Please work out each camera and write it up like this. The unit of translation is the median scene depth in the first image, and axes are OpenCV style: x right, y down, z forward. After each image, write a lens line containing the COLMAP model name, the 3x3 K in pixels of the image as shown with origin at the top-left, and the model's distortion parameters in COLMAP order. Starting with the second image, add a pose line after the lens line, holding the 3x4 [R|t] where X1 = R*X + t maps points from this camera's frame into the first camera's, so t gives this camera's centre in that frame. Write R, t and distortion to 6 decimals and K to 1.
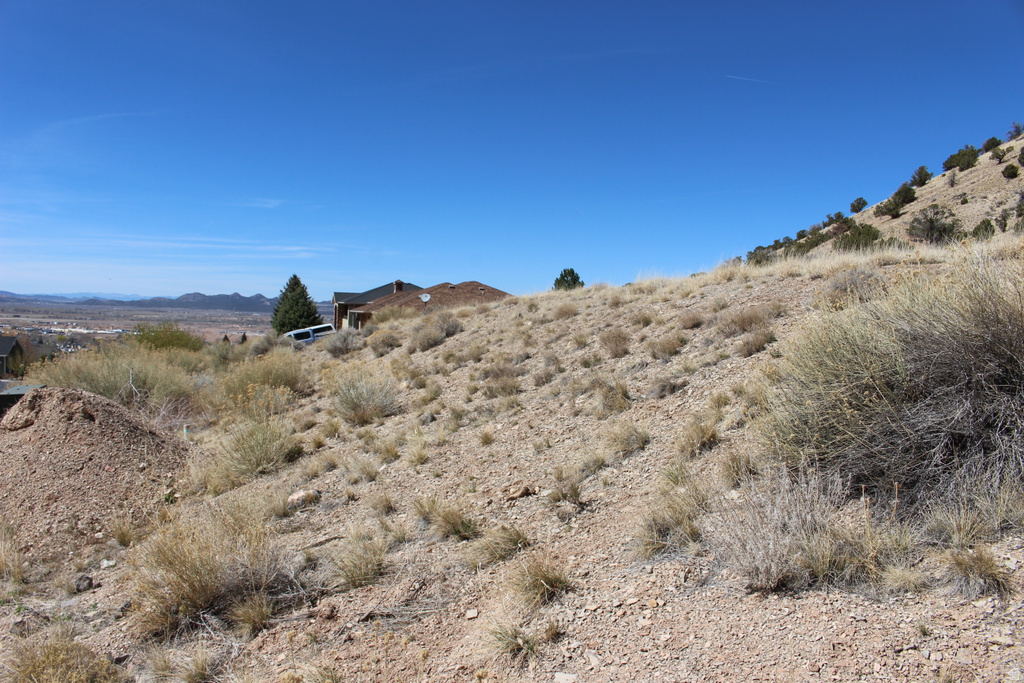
lens RADIAL K [[849.2, 0, 496.4], [0, 849.2, 338.5], [0, 0, 1]] dist [-0.162999, 0.142941]
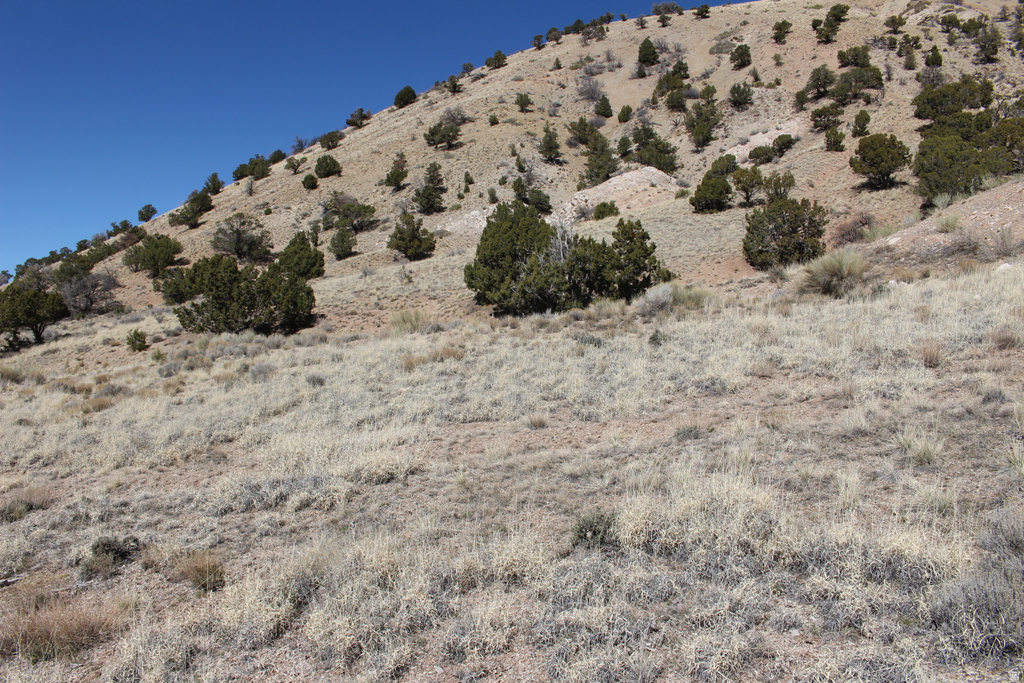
lens RADIAL K [[845.4, 0, 497.2], [0, 845.4, 348.2], [0, 0, 1]] dist [-0.157142, 0.129191]
pose [[0.683873, -0.059034, 0.727209, 0.058827], [0.058390, 0.997953, 0.026102, -0.022955], [-0.727261, 0.024611, 0.685920, 0.162041]]
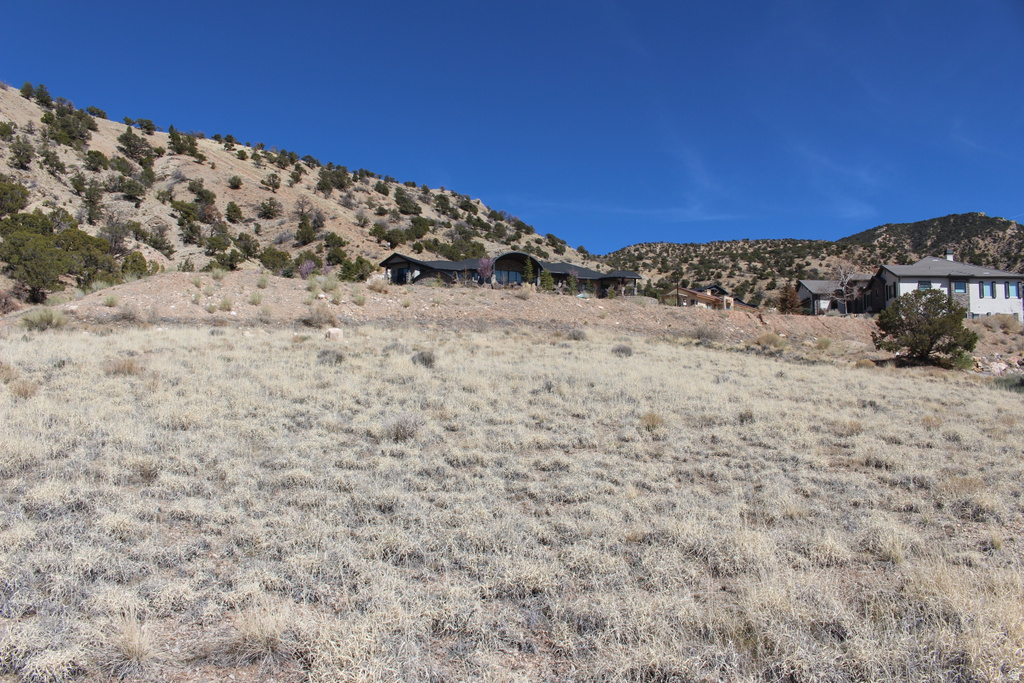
lens RADIAL K [[849.2, 0, 496.4], [0, 849.2, 338.5], [0, 0, 1]] dist [-0.162999, 0.142941]
pose [[-0.363995, 0.059678, 0.929487, -0.022401], [0.001669, 0.997985, -0.063422, -0.012736], [-0.931399, -0.021534, -0.363361, 0.187445]]
